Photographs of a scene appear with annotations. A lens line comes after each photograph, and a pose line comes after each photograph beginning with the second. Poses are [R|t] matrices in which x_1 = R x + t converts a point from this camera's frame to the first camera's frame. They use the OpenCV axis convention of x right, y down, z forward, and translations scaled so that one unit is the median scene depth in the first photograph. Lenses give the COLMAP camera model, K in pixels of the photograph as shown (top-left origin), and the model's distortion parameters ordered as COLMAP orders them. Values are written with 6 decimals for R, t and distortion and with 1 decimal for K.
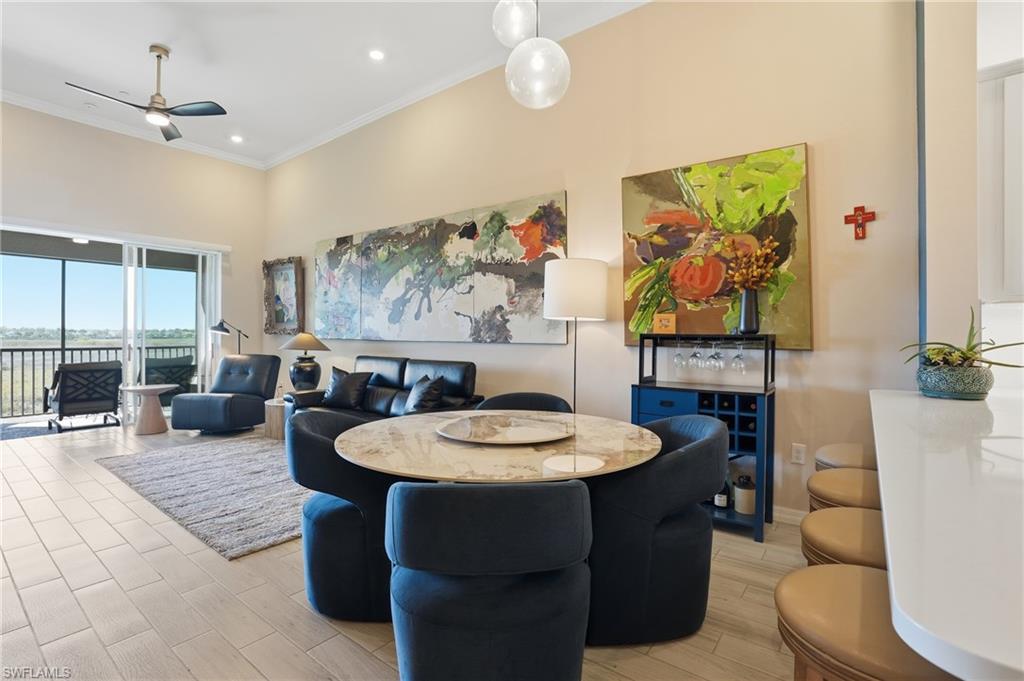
lens RADIAL K [[475.4, 0, 512.0], [0, 475.4, 340.5], [0, 0, 1]] dist [-0.072821, 0.026197]
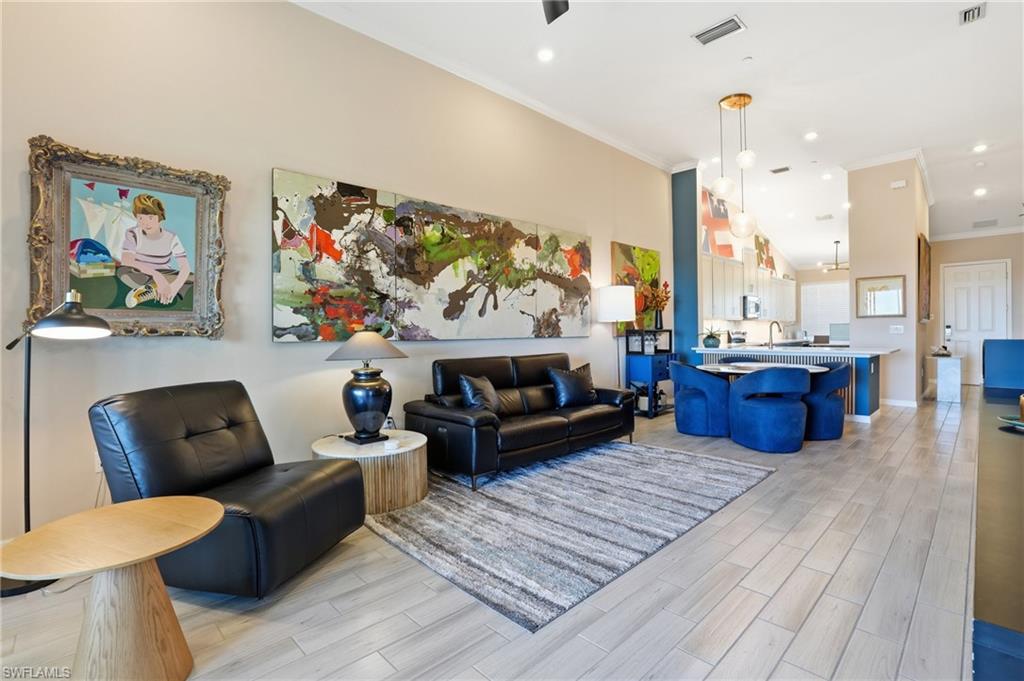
lens RADIAL K [[475.4, 0, 512.0], [0, 475.4, 340.5], [0, 0, 1]] dist [-0.072821, 0.026197]
pose [[0.155105, -0.024010, 0.987606, -1.186045], [0.022808, 0.999525, 0.020717, -0.014489], [-0.987635, 0.019312, 0.155579, 0.829978]]
